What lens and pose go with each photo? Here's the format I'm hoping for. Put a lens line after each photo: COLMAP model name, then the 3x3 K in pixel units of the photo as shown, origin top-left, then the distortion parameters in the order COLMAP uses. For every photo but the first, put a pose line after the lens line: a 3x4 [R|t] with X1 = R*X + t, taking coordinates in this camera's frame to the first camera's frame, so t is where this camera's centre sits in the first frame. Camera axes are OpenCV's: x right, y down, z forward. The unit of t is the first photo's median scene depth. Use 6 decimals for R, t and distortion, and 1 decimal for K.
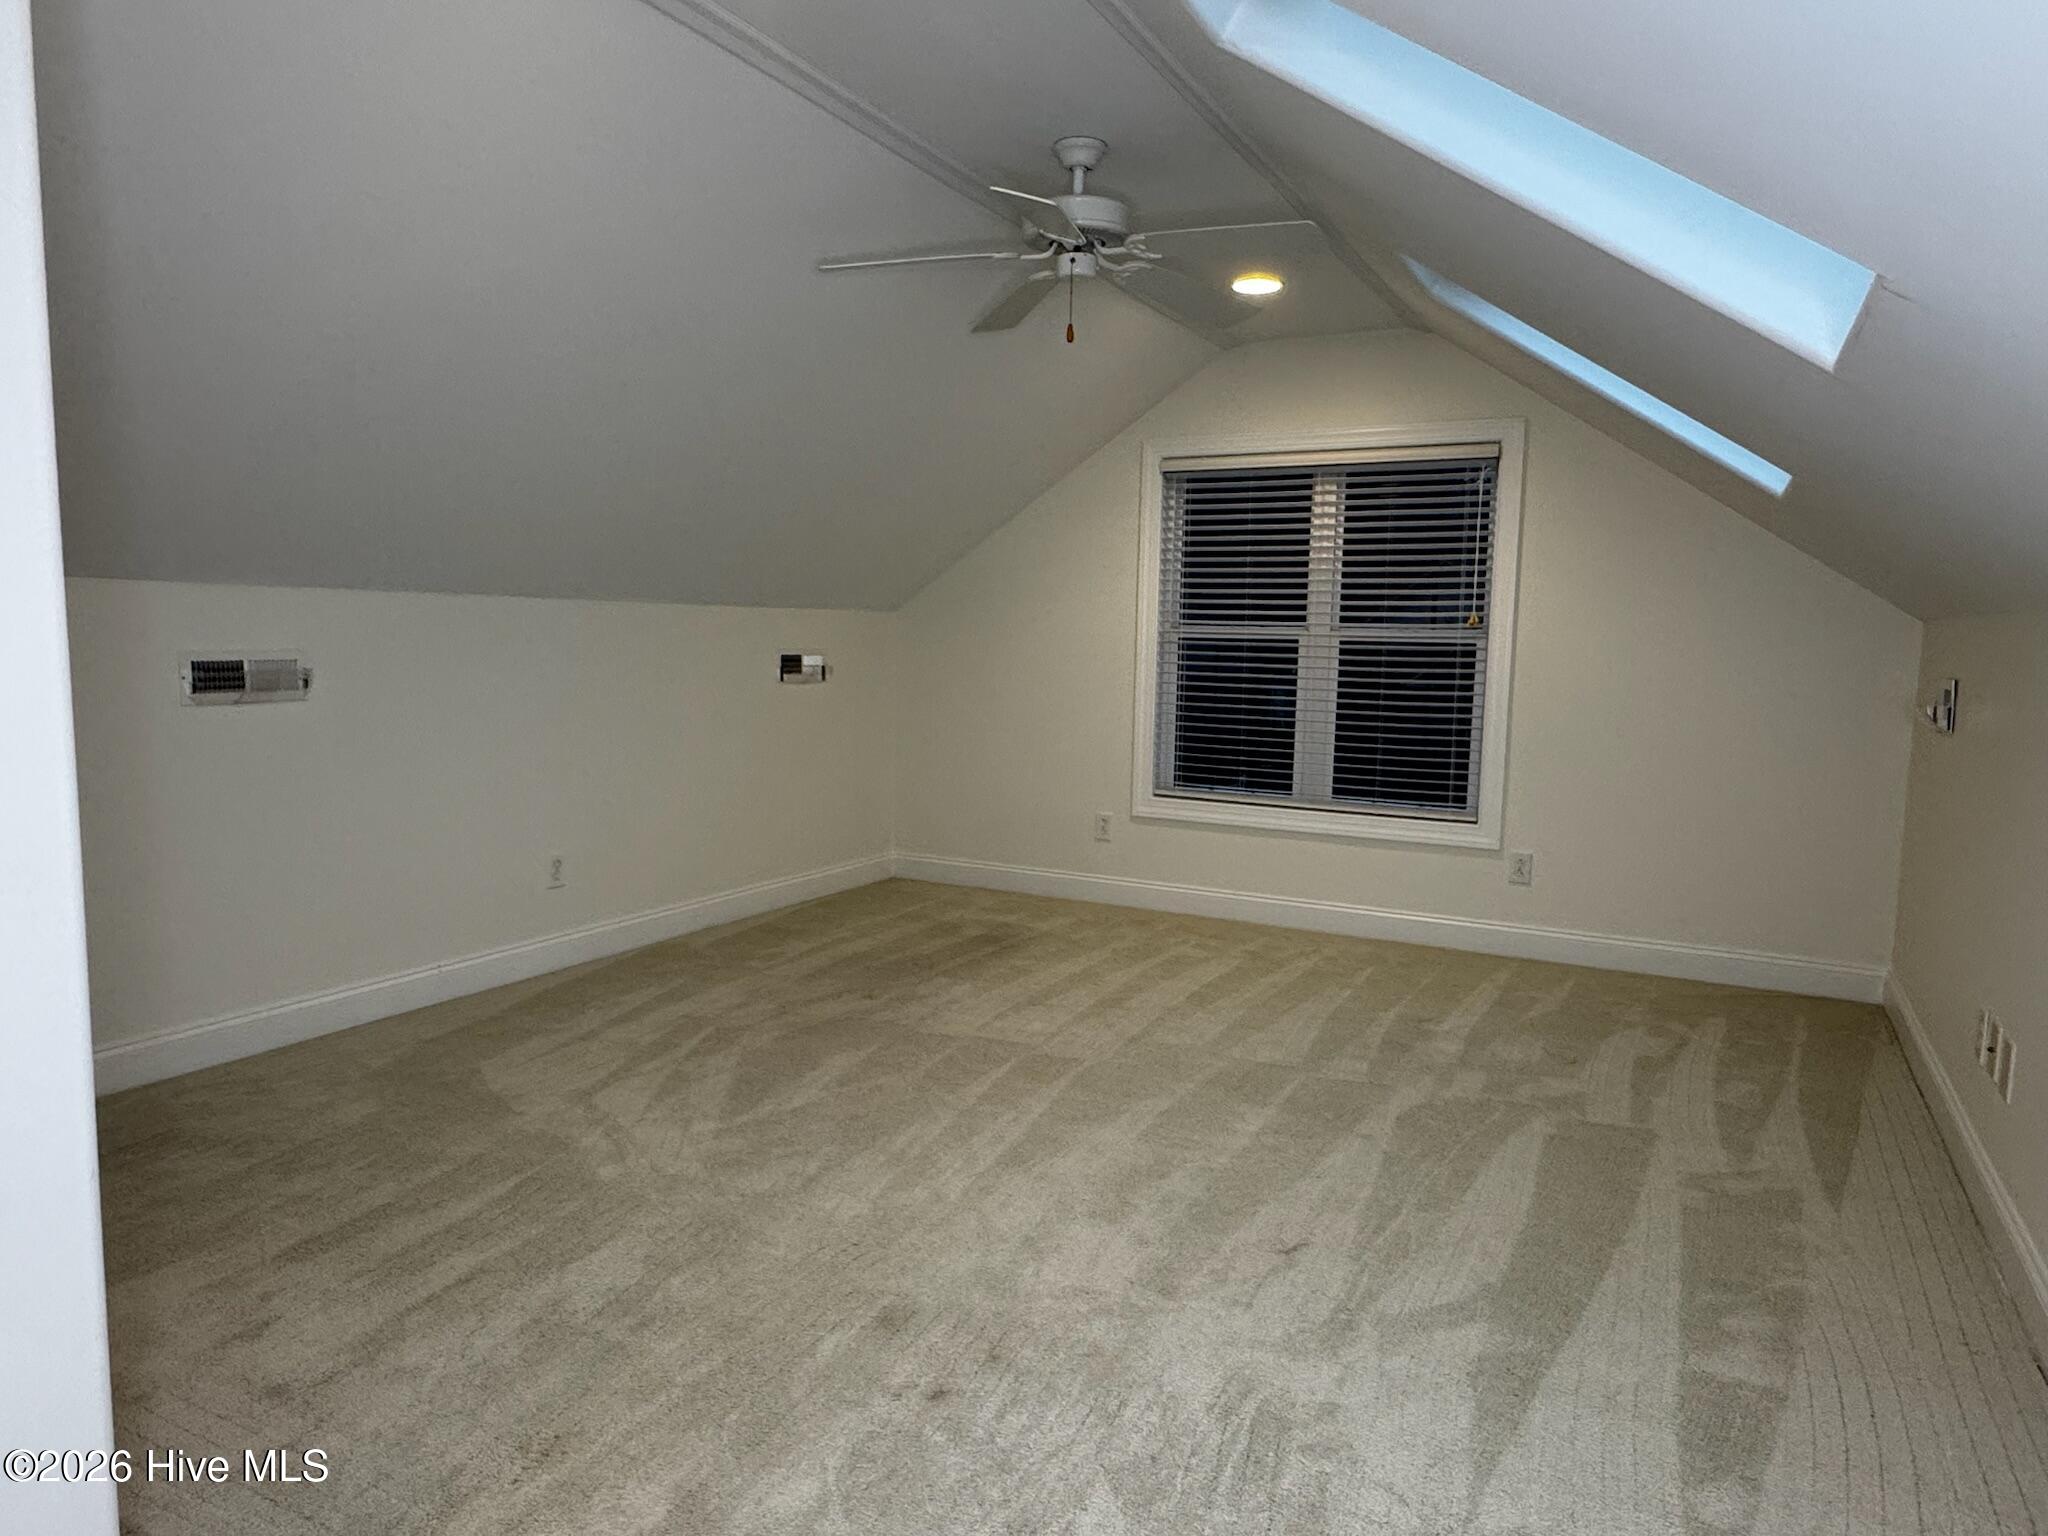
lens RADIAL K [[1285.2, 0, 1017.4], [0, 1285.2, 766.4], [0, 0, 1]] dist [-0.001164, 0.001698]
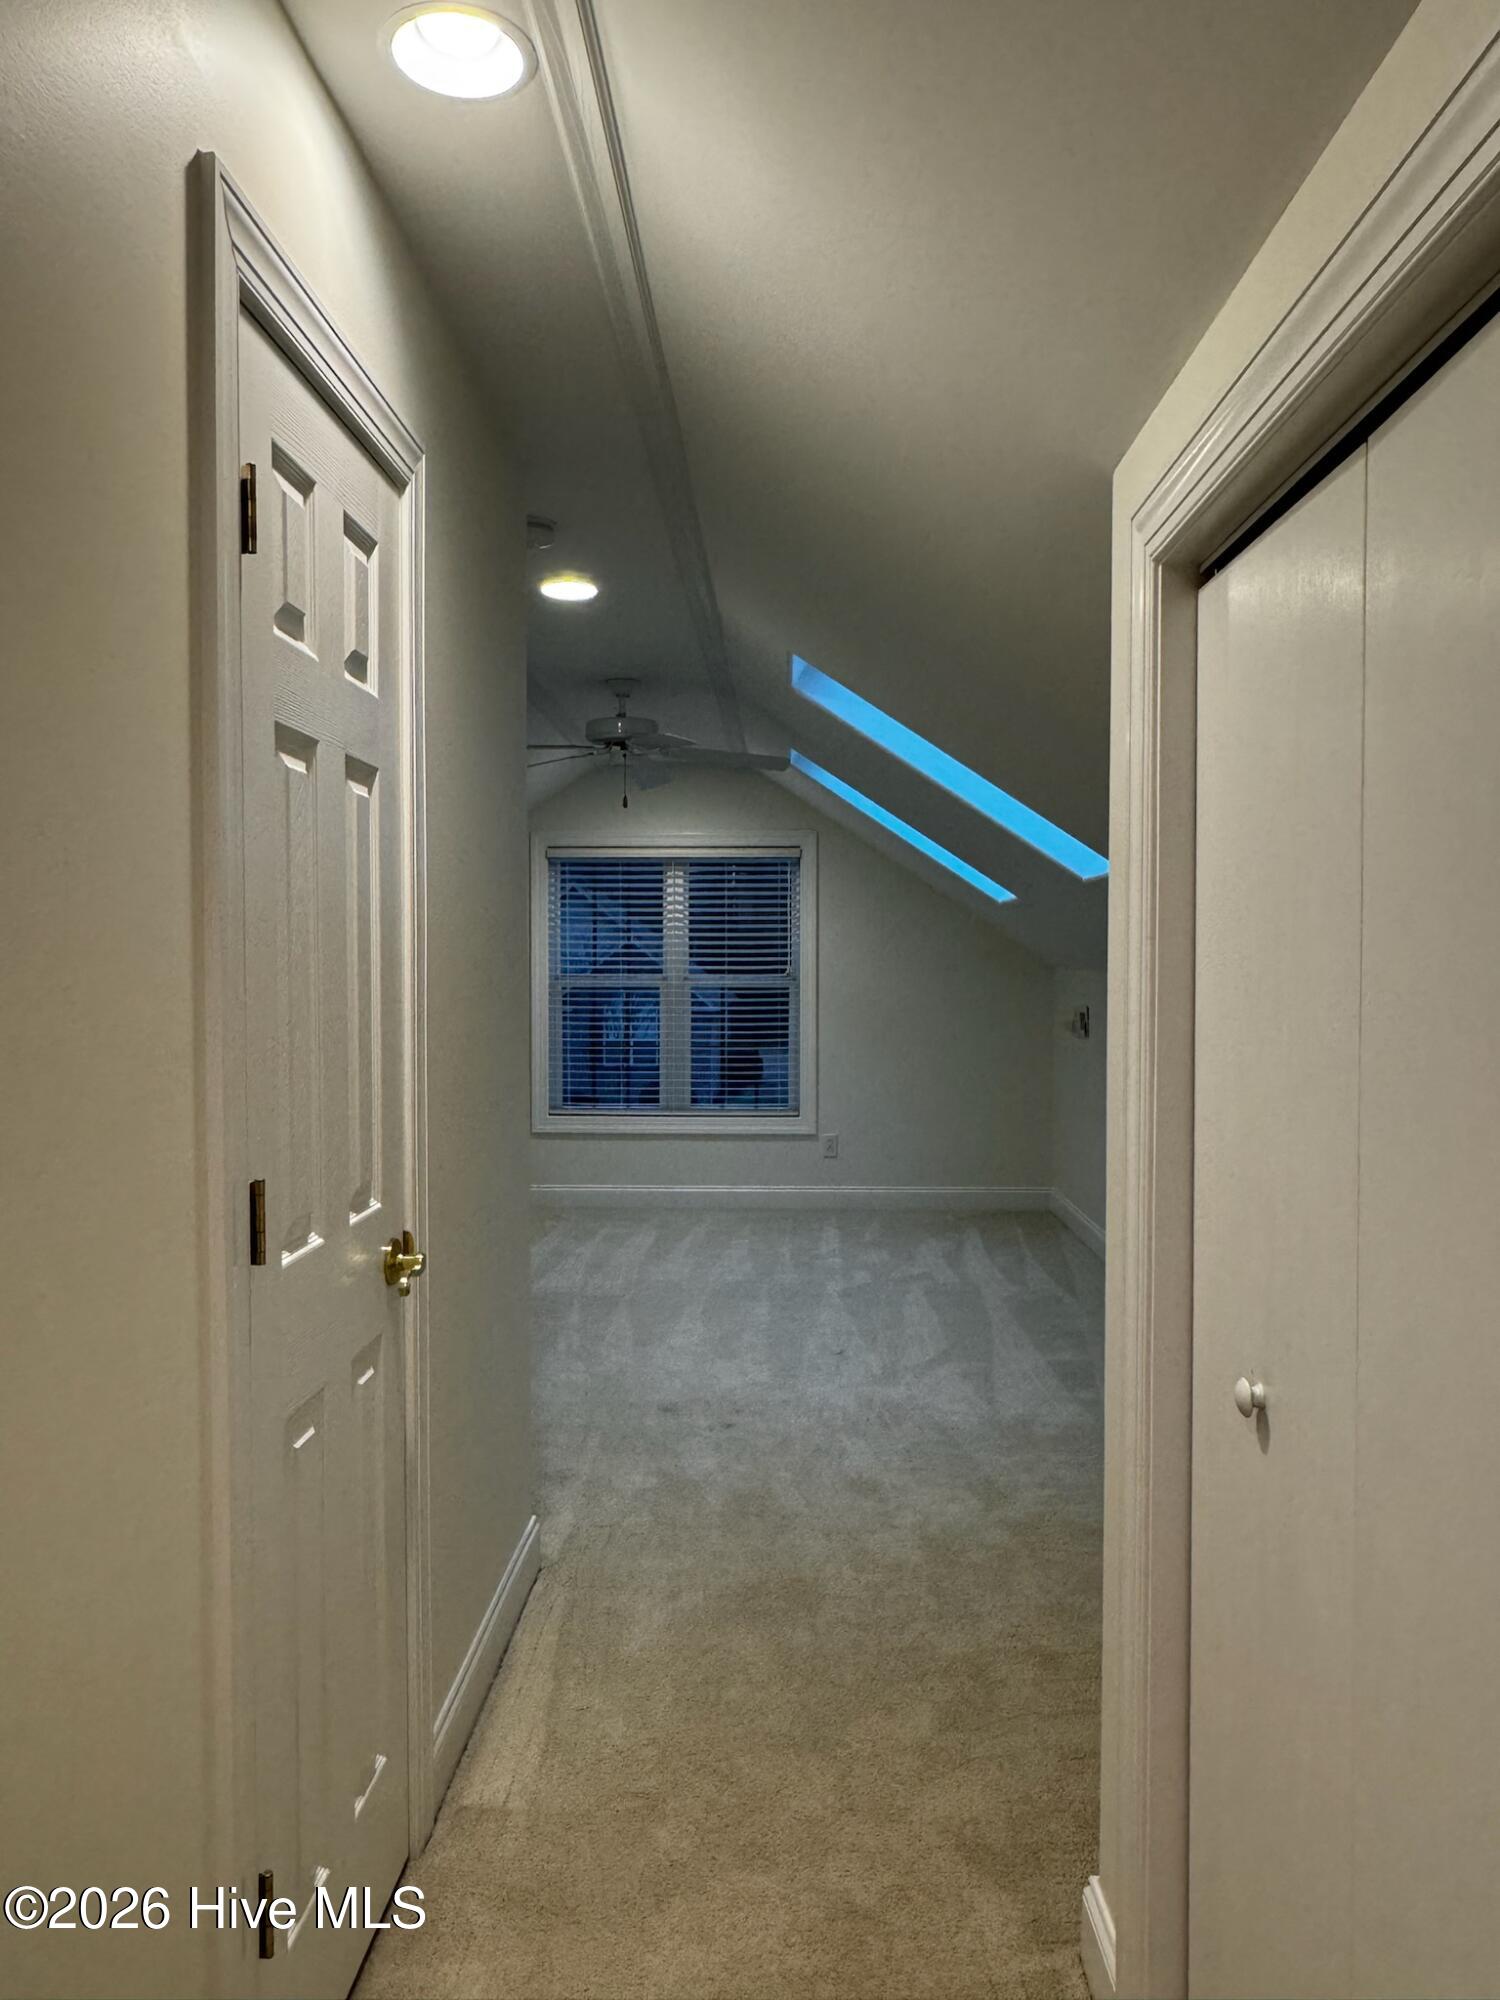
lens RADIAL K [[1396.6, 0, 754.6], [0, 1396.6, 996.0], [0, 0, 1]] dist [0.022067, -0.016803]
pose [[0.891310, -0.030734, 0.452351, -0.364843], [0.064238, 0.996196, -0.058890, 0.000584], [-0.448820, 0.081547, 0.889894, -0.333849]]
